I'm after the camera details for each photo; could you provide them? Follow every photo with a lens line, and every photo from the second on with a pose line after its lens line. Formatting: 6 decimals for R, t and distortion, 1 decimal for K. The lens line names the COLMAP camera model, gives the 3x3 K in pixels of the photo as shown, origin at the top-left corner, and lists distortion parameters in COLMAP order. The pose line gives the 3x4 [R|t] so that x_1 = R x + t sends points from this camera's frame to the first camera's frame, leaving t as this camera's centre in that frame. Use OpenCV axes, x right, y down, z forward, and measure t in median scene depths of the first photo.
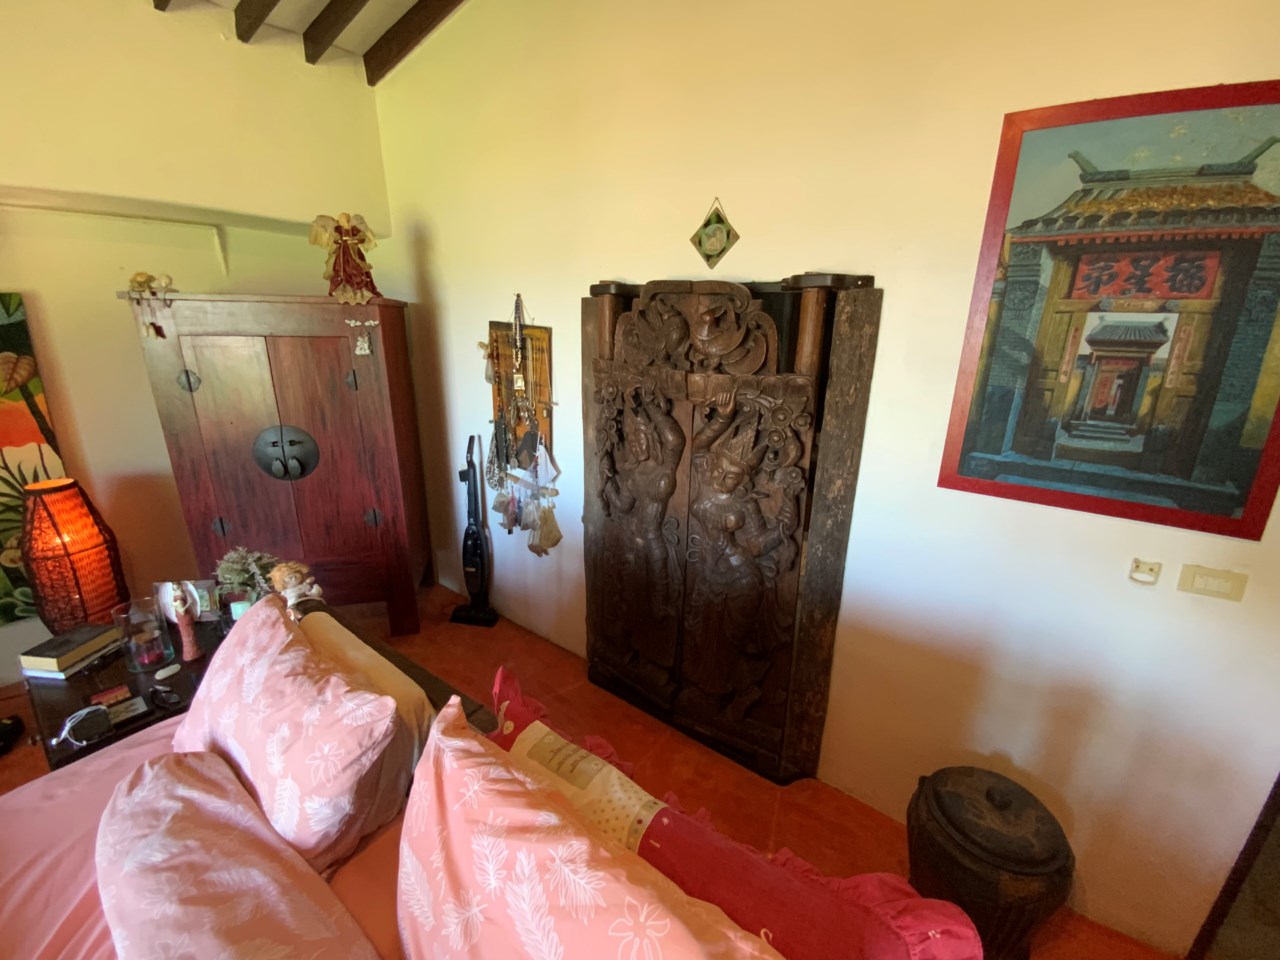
lens RADIAL K [[517.1, 0, 635.1], [0, 517.1, 479.8], [0, 0, 1]] dist [0.010398, -0.011100]
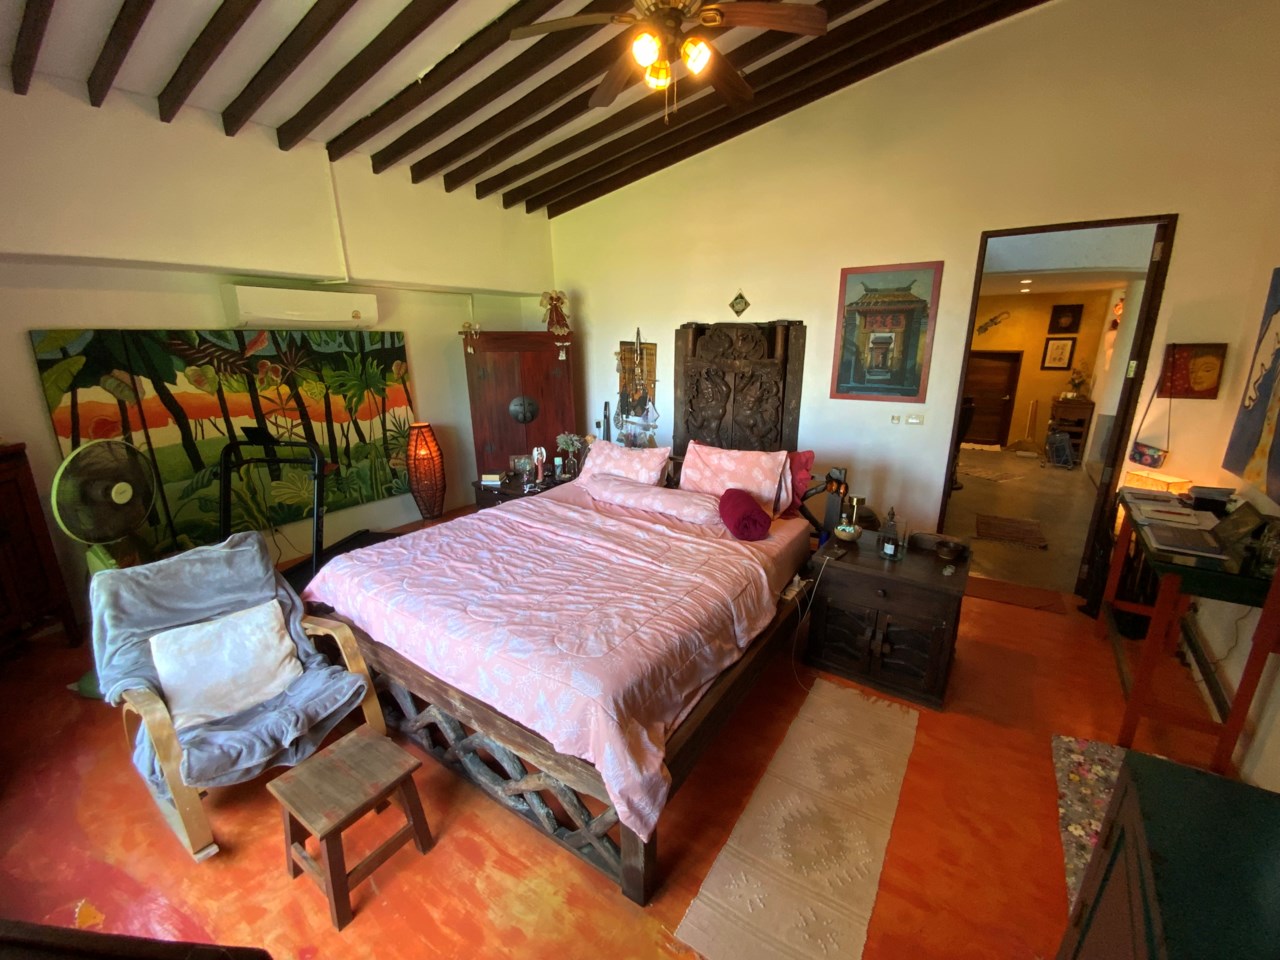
lens RADIAL K [[522.1, 0, 638.2], [0, 522.1, 485.3], [0, 0, 1]] dist [0.019280, -0.019329]
pose [[0.997280, -0.040988, 0.061251, -0.473083], [0.042269, 0.998910, -0.019778, 0.380263], [-0.060373, 0.022313, 0.997926, -1.310018]]
